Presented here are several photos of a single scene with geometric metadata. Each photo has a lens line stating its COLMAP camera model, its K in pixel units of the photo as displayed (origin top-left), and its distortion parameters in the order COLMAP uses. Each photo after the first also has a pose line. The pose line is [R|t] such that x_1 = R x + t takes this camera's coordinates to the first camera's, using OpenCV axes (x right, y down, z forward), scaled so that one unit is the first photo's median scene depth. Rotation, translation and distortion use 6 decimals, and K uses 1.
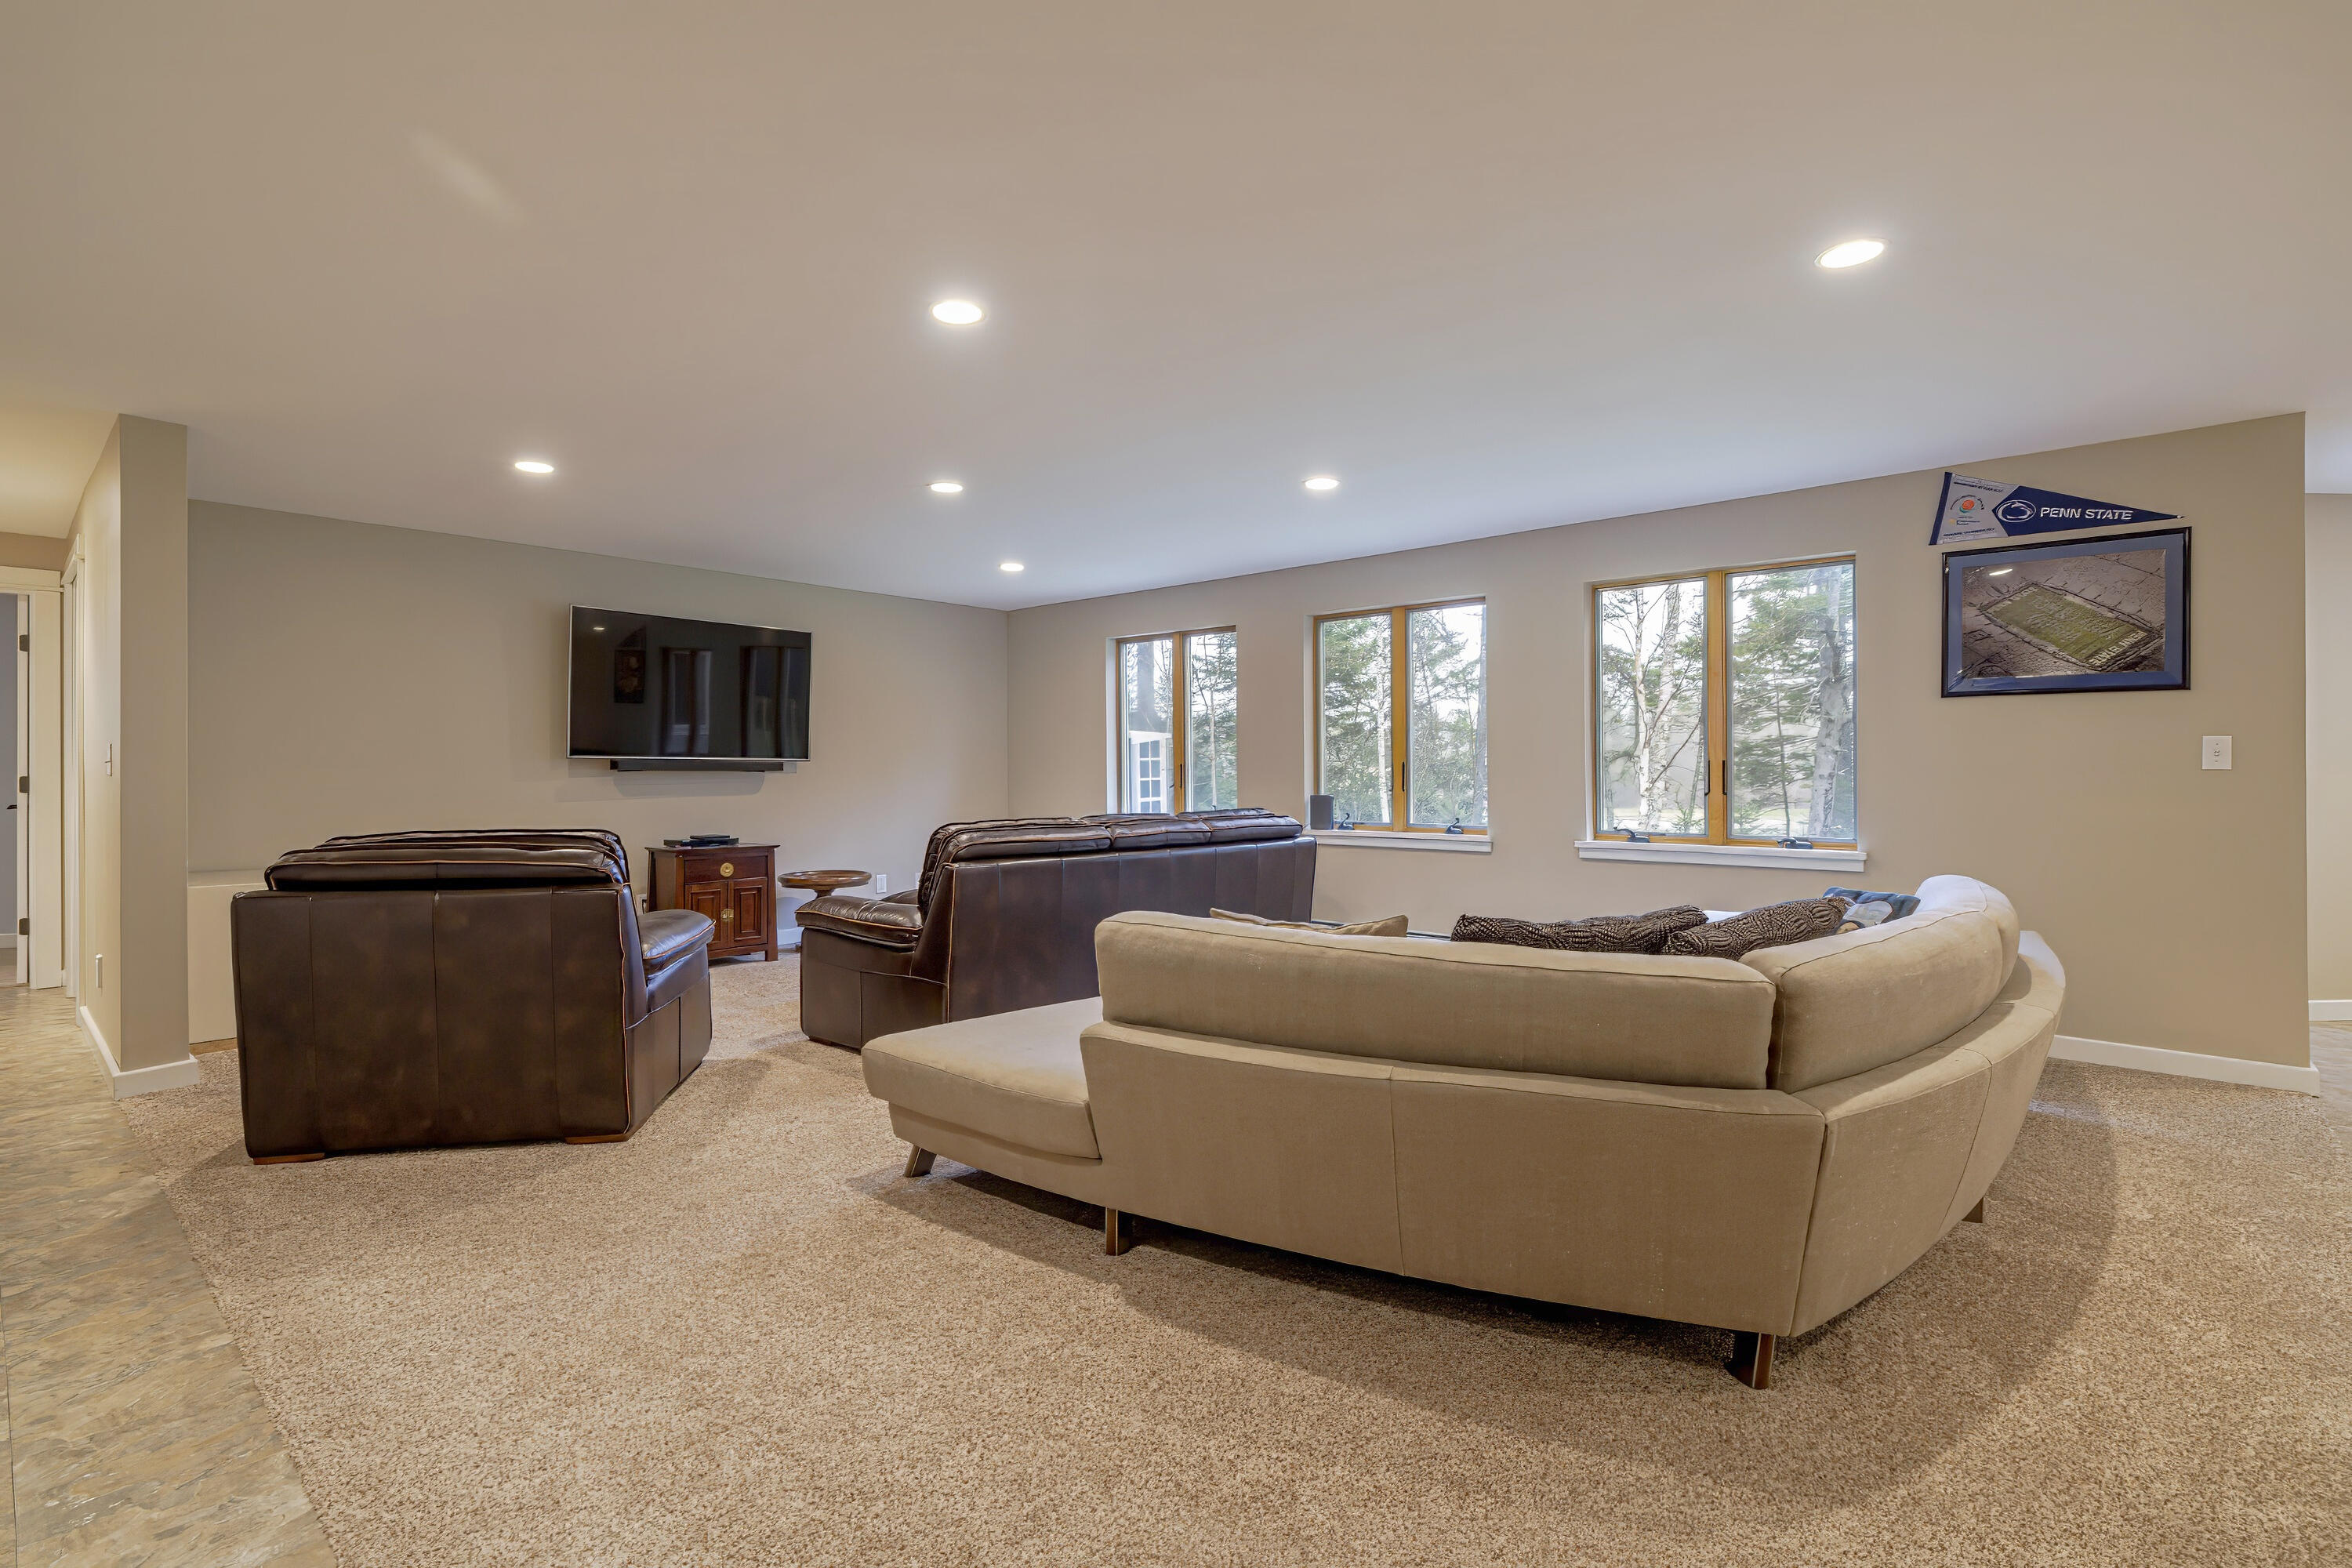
lens RADIAL K [[1078.2, 0, 1176.0], [0, 1078.2, 775.8], [0, 0, 1]] dist [0.001658, 0.000361]
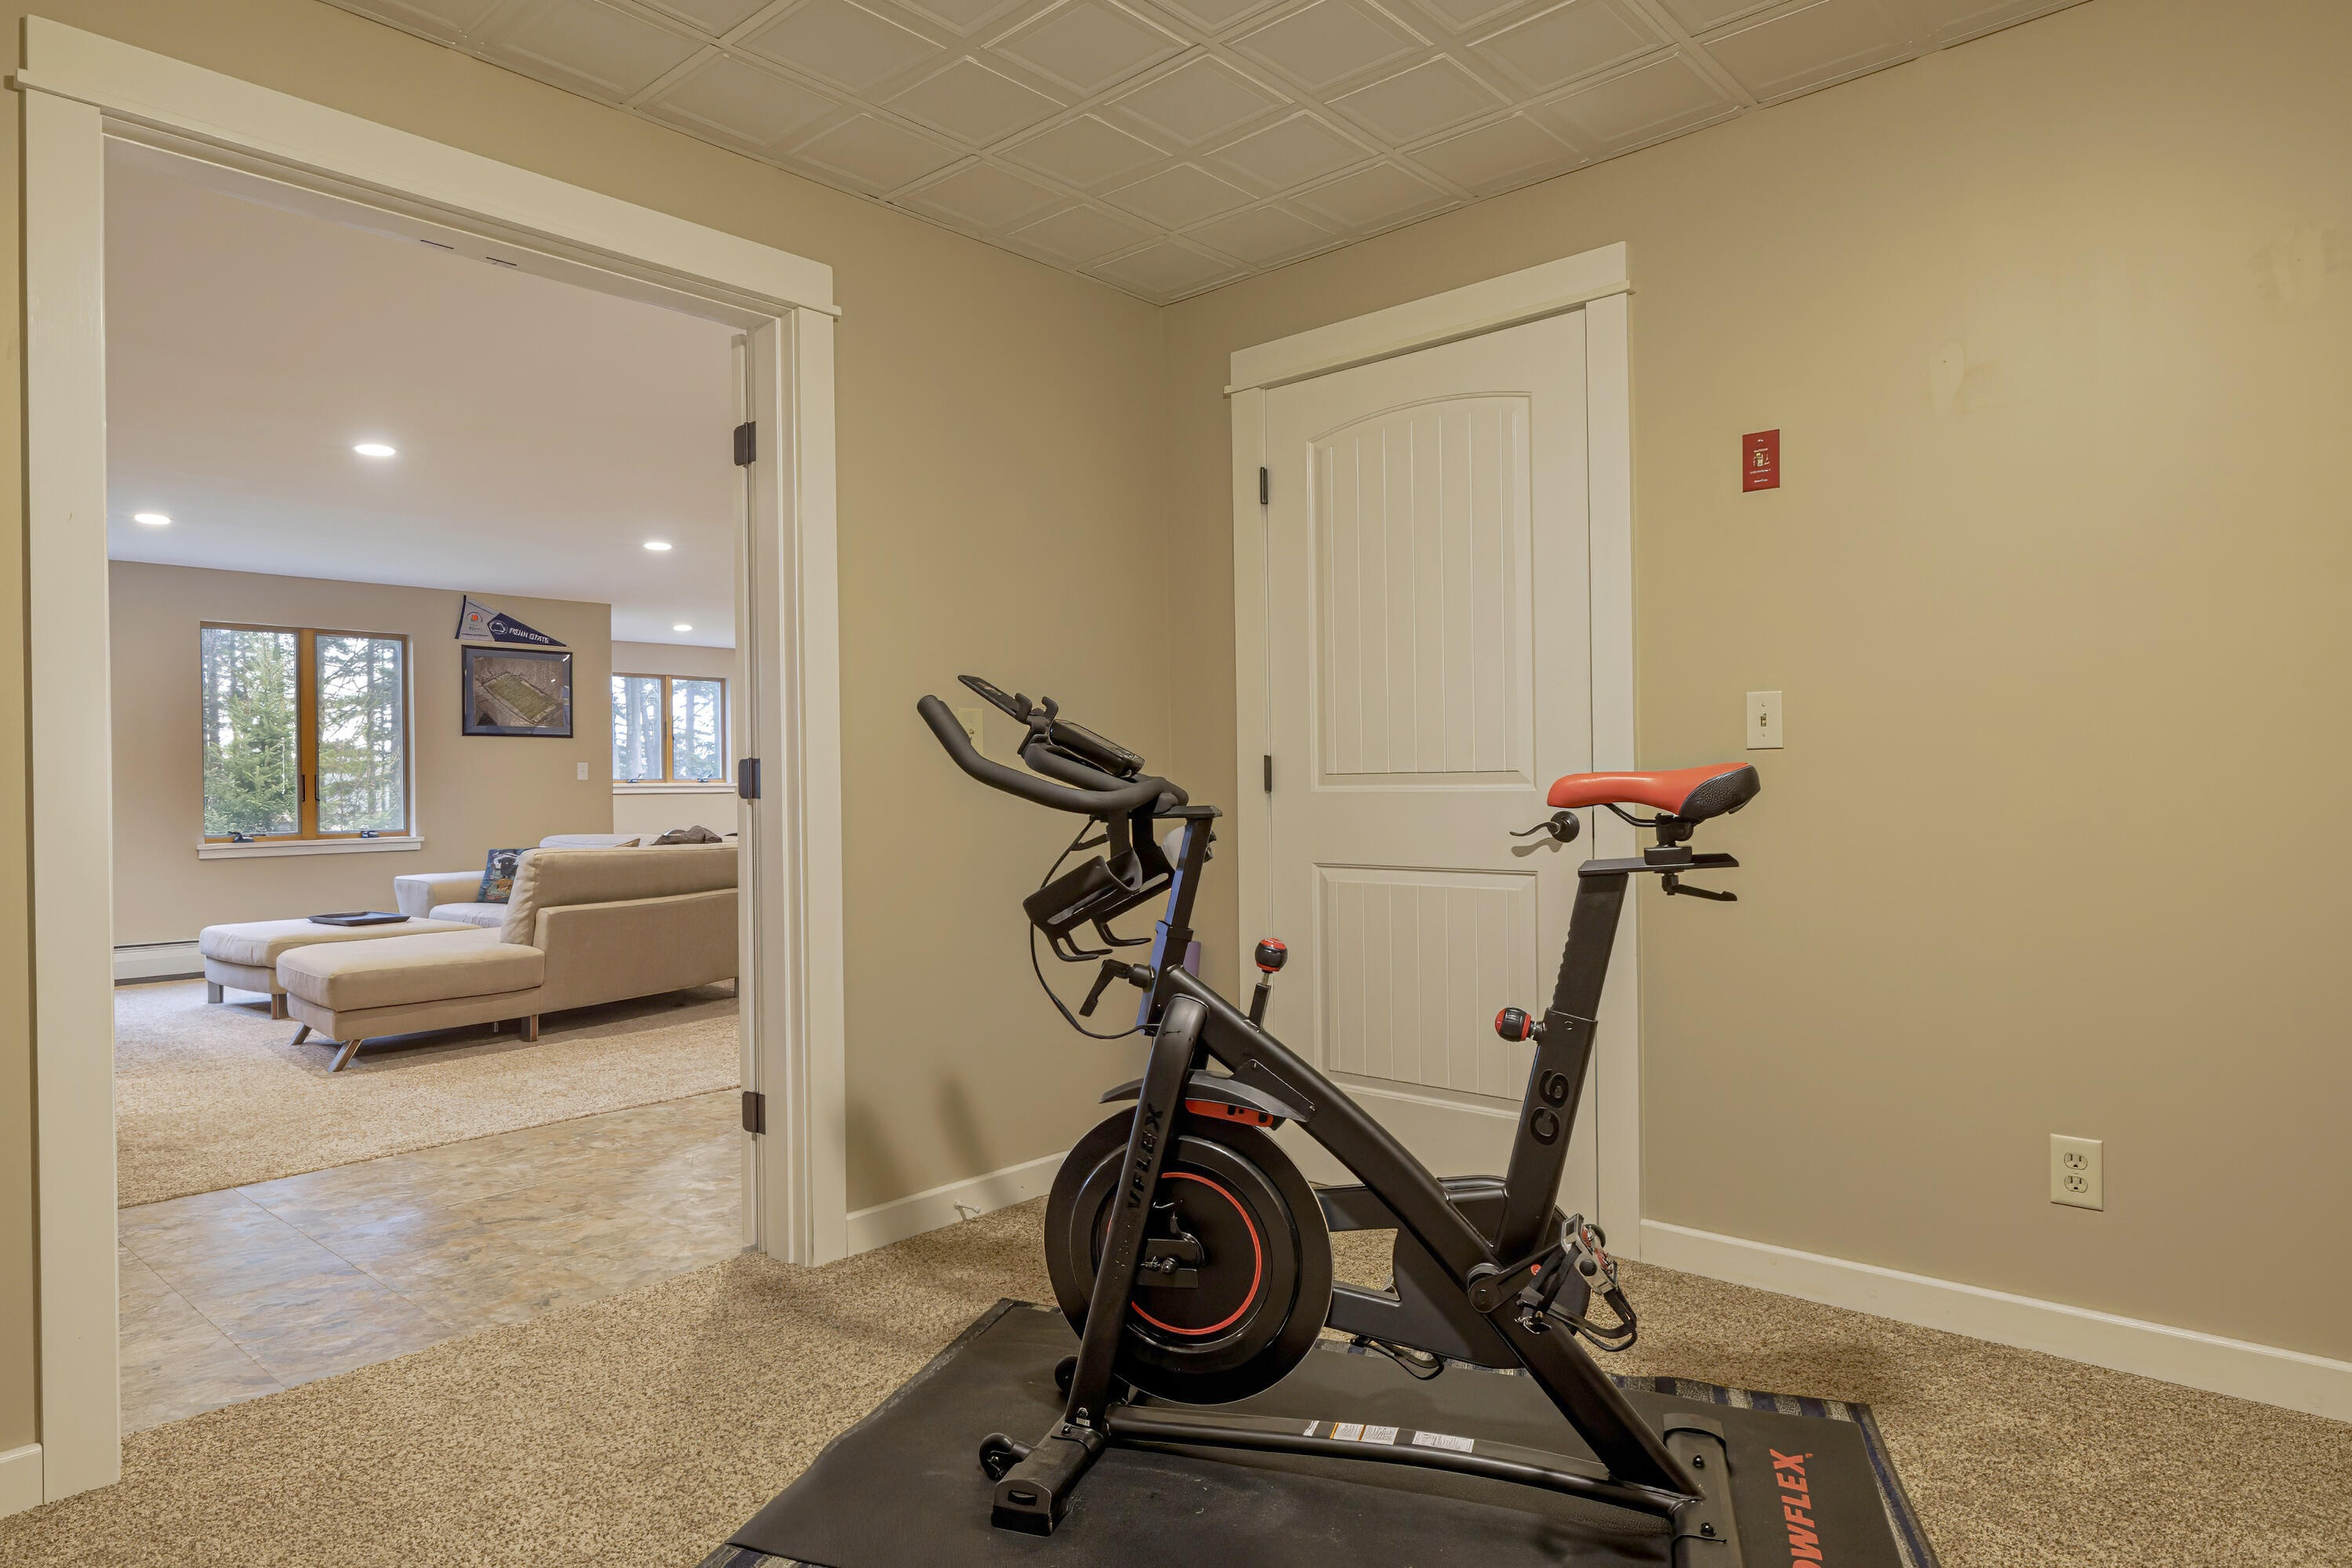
lens RADIAL K [[1376.1, 0, 1176.0], [0, 1376.1, 784.0], [0, 0, 1]] dist [-0.000146, -0.000034]
pose [[-0.005280, 0.001715, 0.999985, -1.381577], [0.024011, 0.999710, -0.001588, 0.027924], [-0.999698, 0.024002, -0.005319, -0.038620]]
